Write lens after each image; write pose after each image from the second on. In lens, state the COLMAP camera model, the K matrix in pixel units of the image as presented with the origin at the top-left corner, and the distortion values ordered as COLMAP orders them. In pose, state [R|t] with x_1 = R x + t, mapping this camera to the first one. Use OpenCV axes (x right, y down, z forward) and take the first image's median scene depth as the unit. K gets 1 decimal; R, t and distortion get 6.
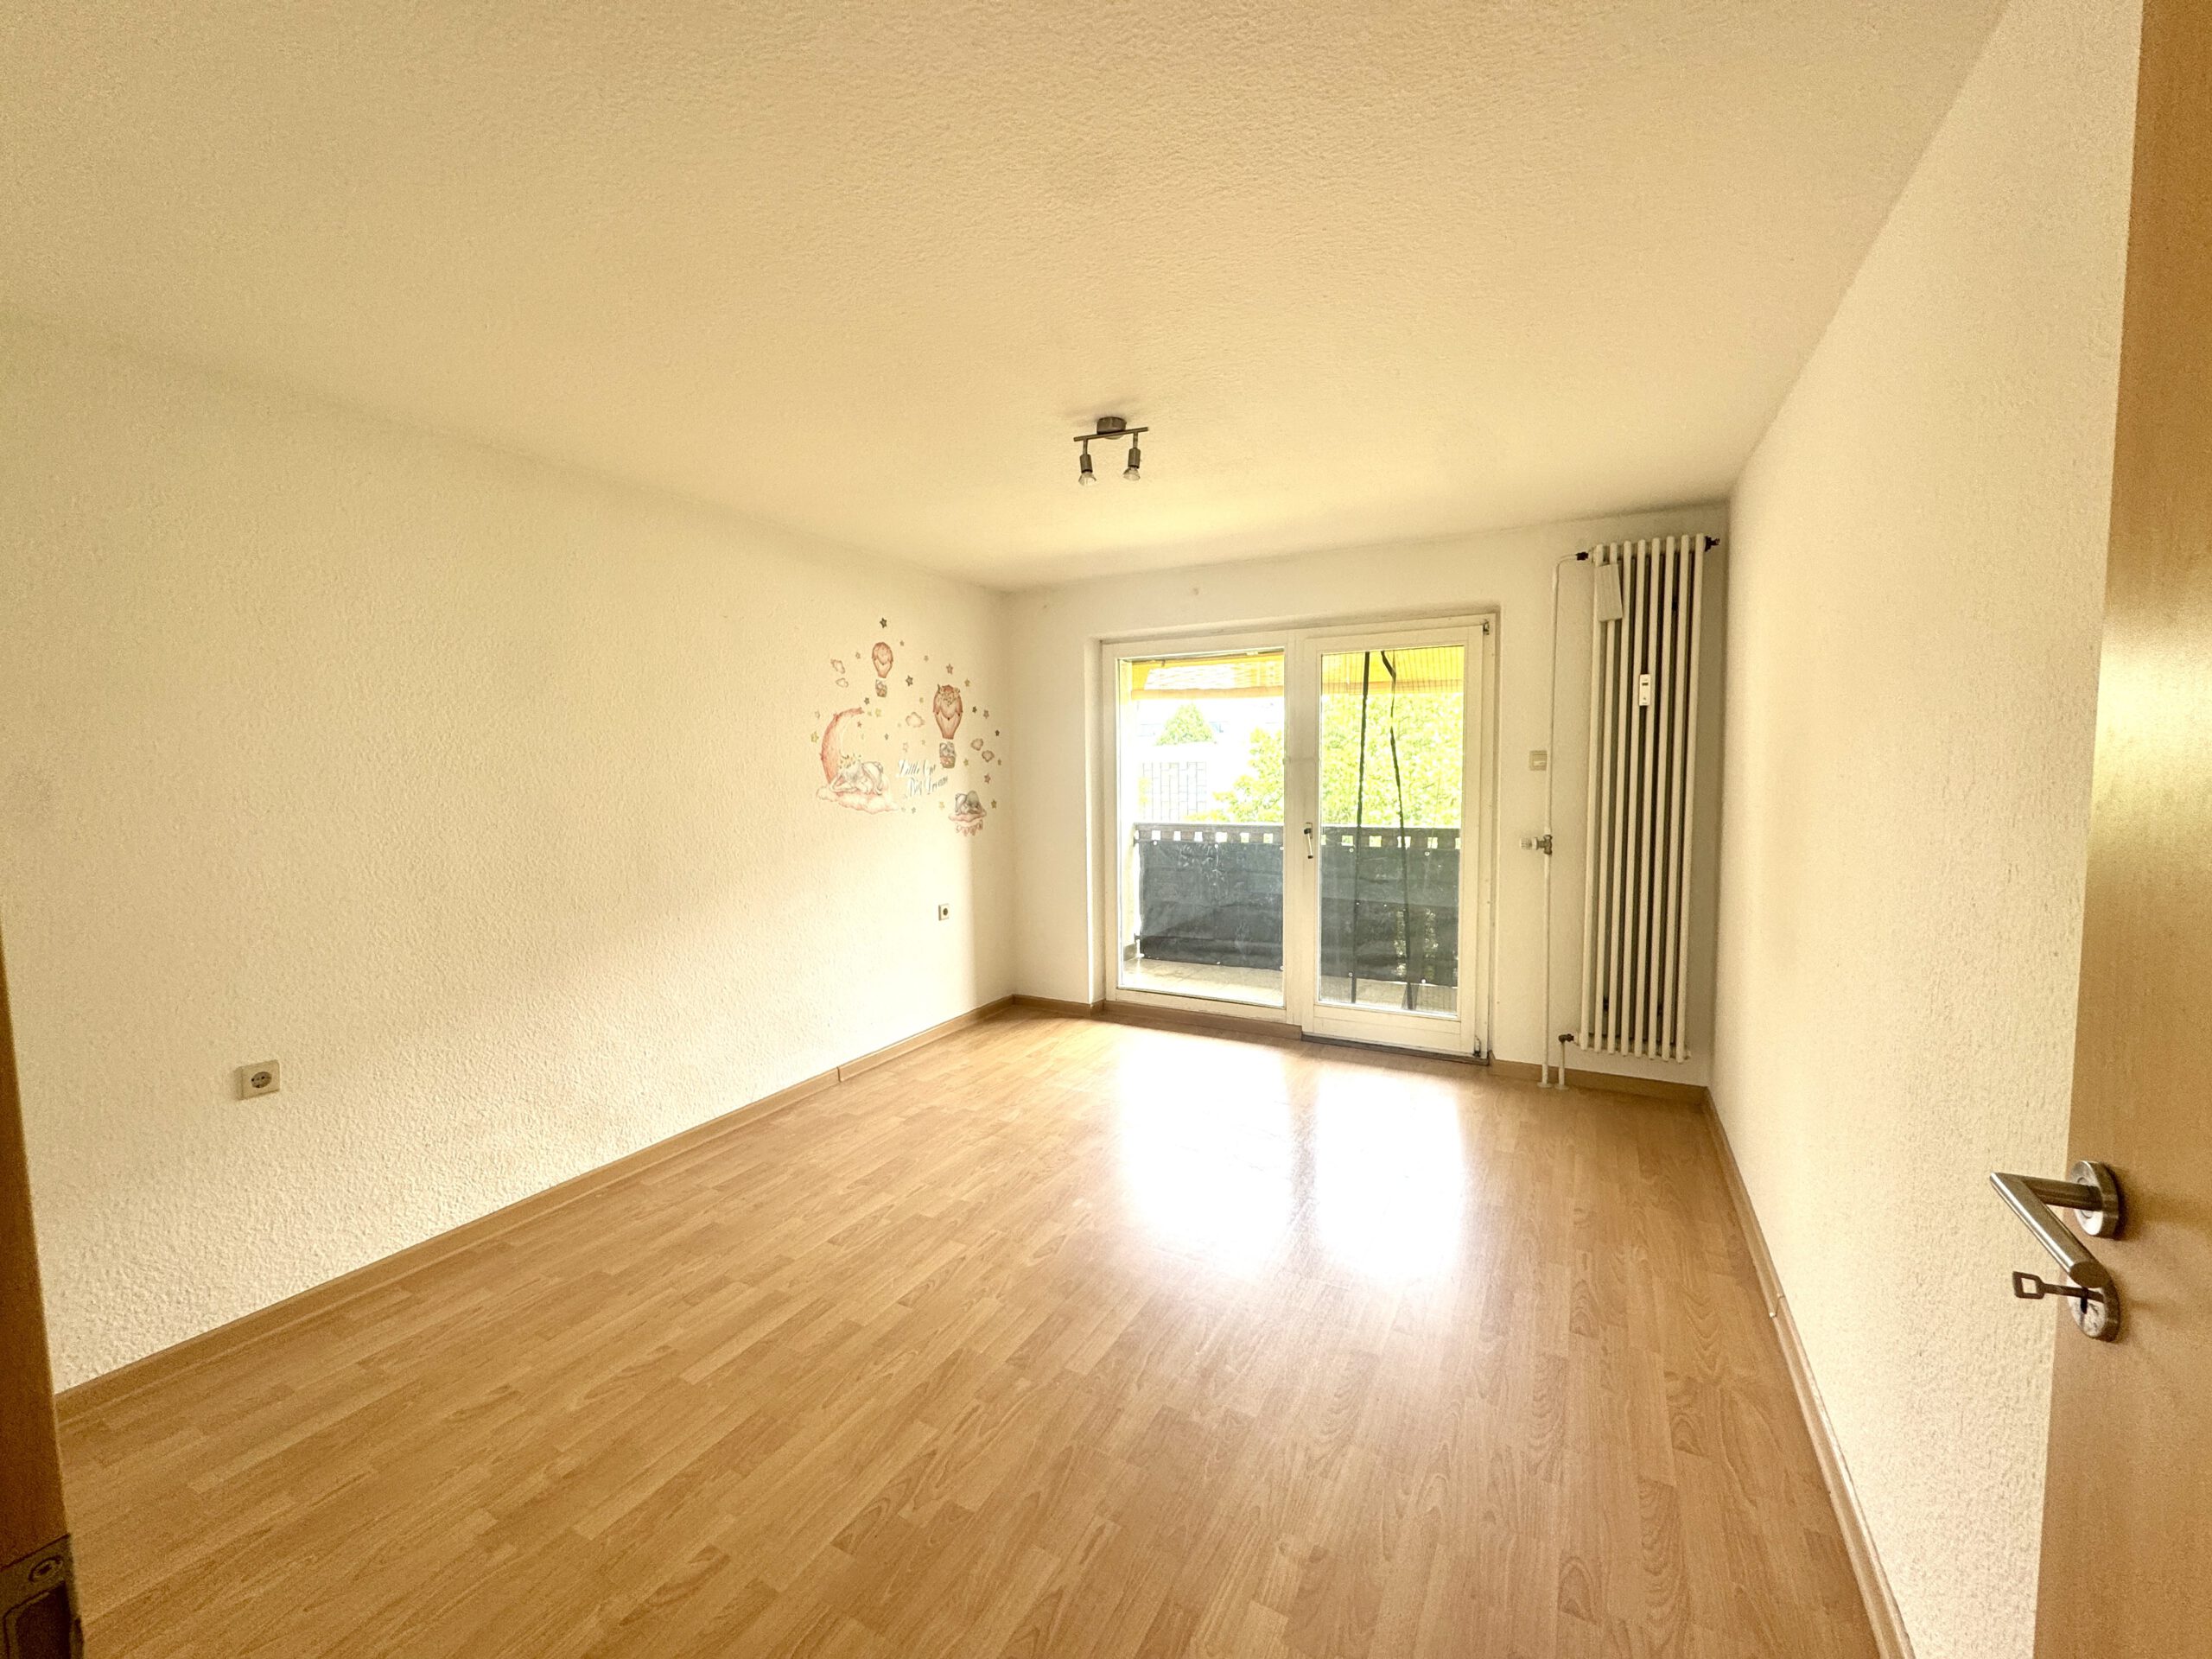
lens RADIAL K [[884.2, 0, 1106.0], [0, 884.2, 829.5], [0, 0, 1]] dist [-0.003447, -0.000038]
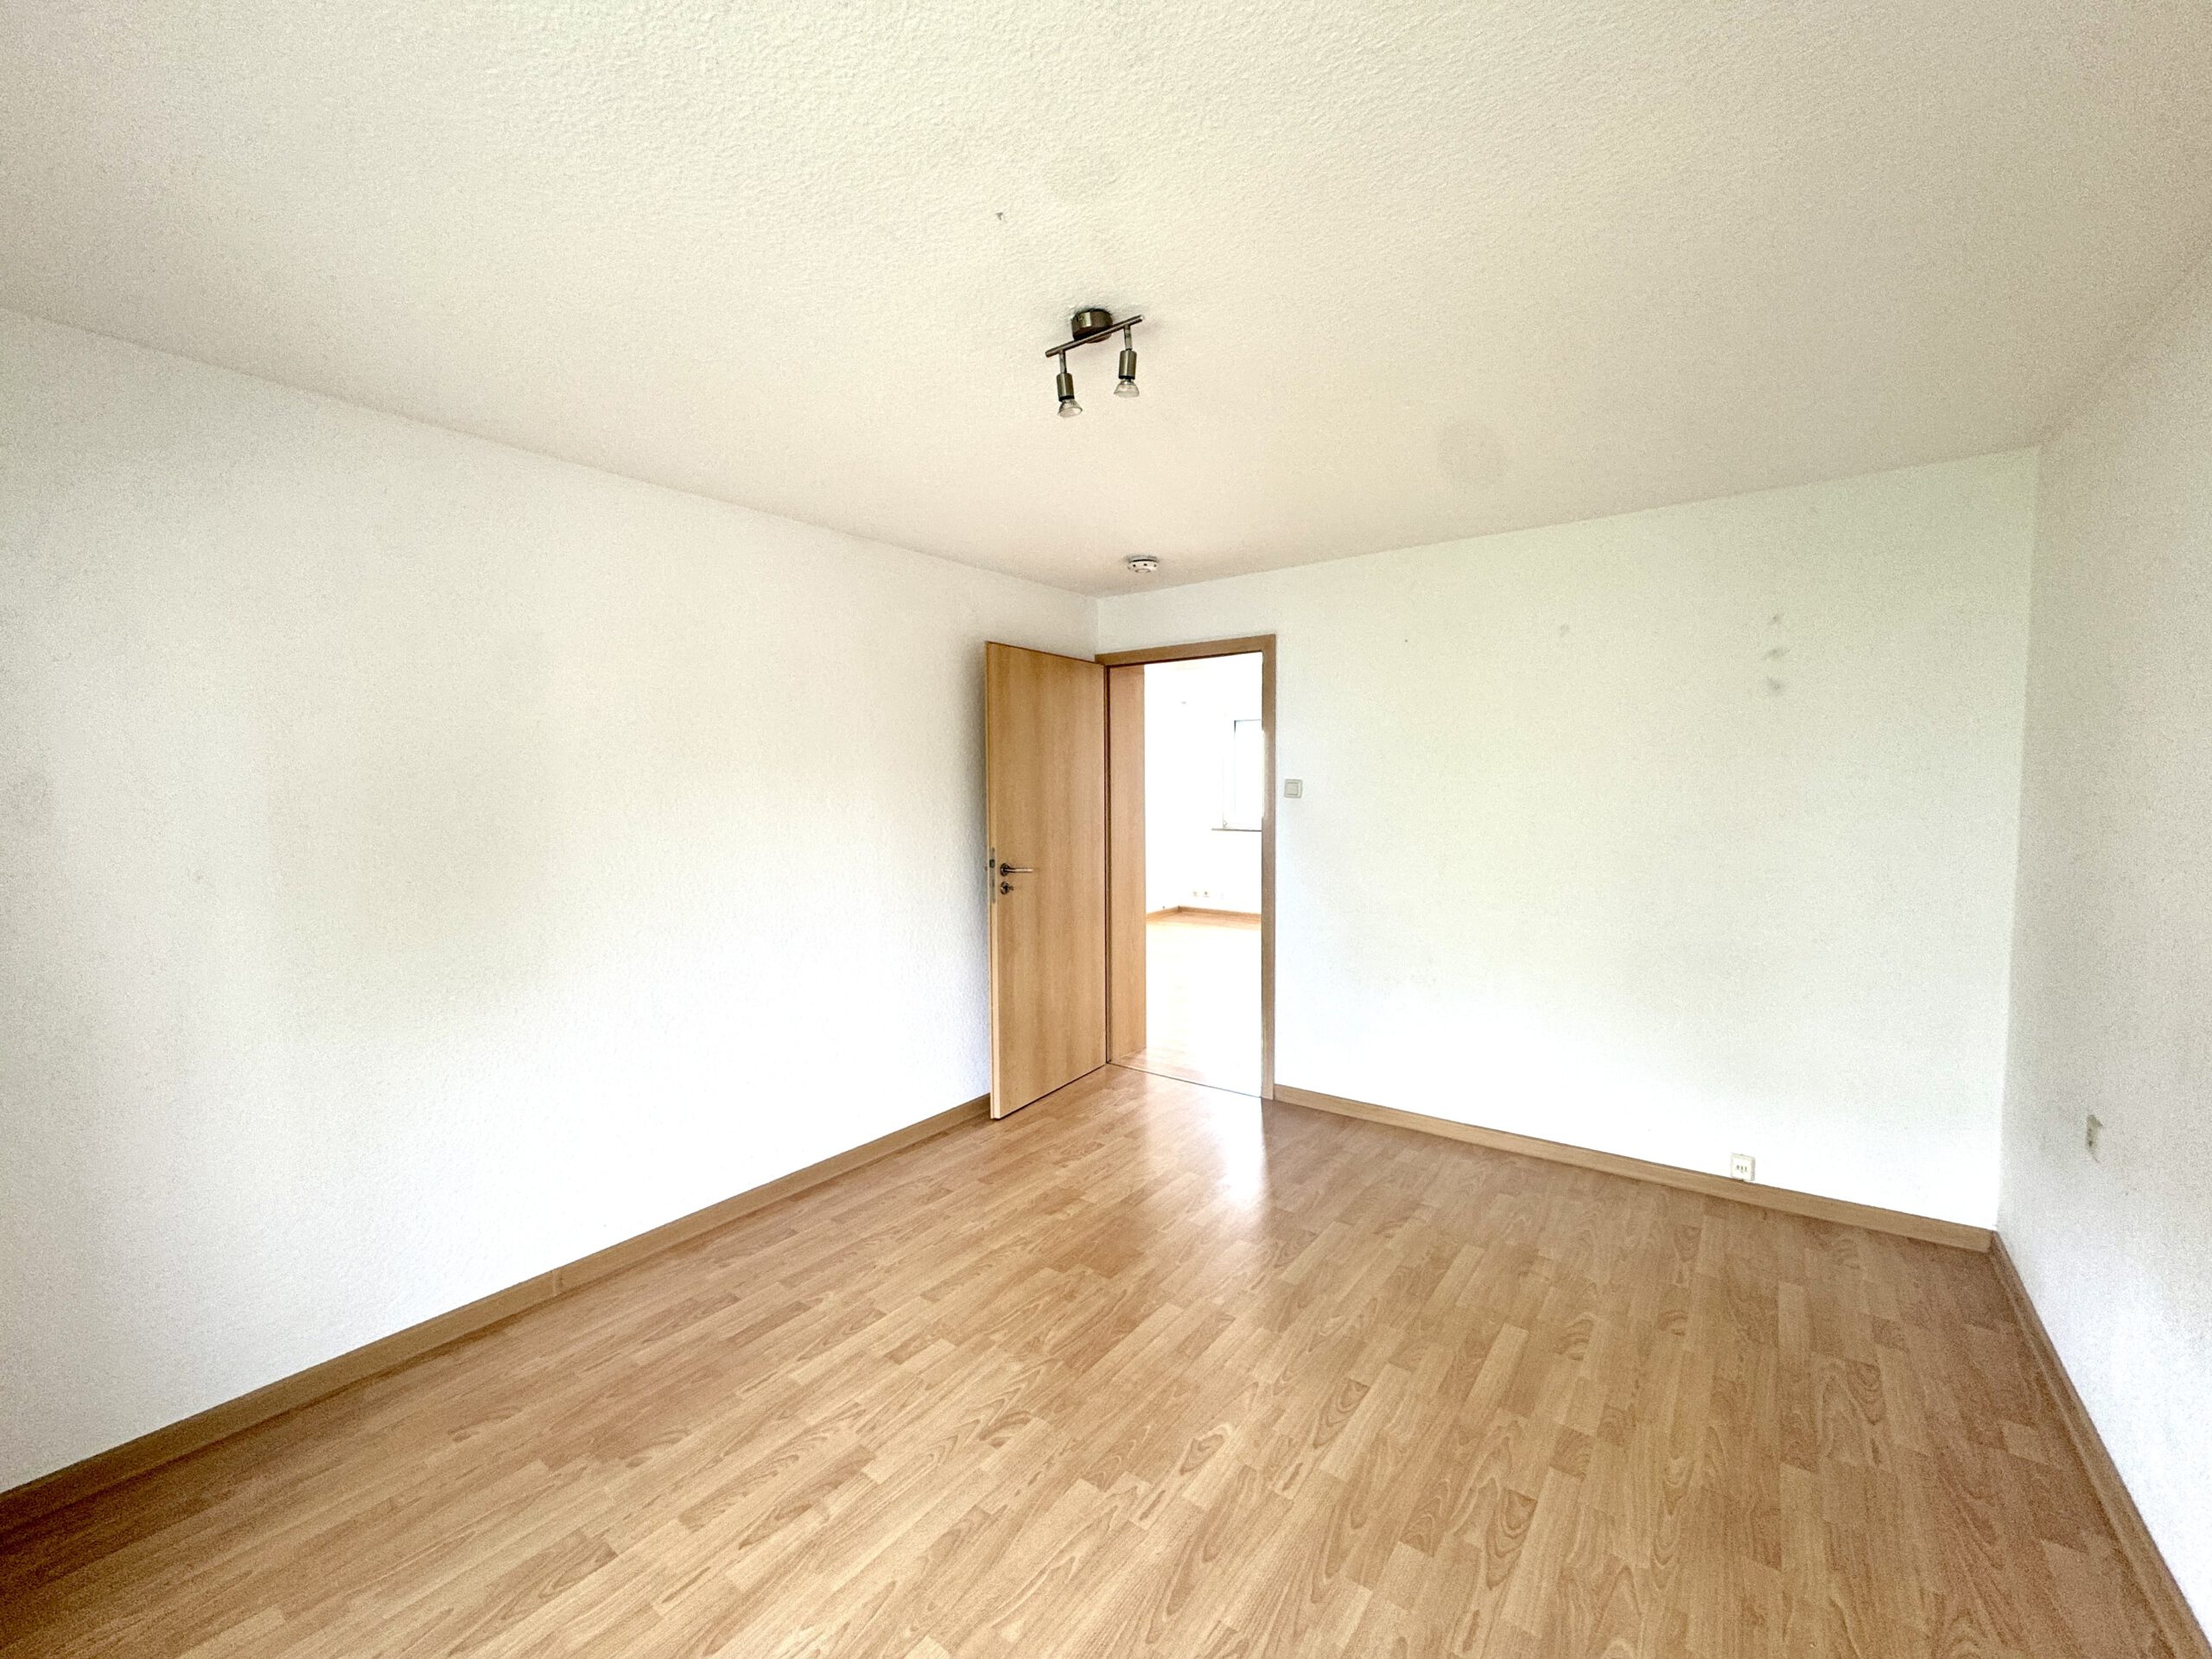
lens RADIAL K [[884.2, 0, 1106.0], [0, 884.2, 829.5], [0, 0, 1]] dist [-0.003447, -0.000038]
pose [[-0.989732, 0.012022, 0.142432, -0.101075], [0.030879, 0.990910, 0.130936, -0.150583], [-0.139564, 0.133989, -0.981106, 1.767339]]
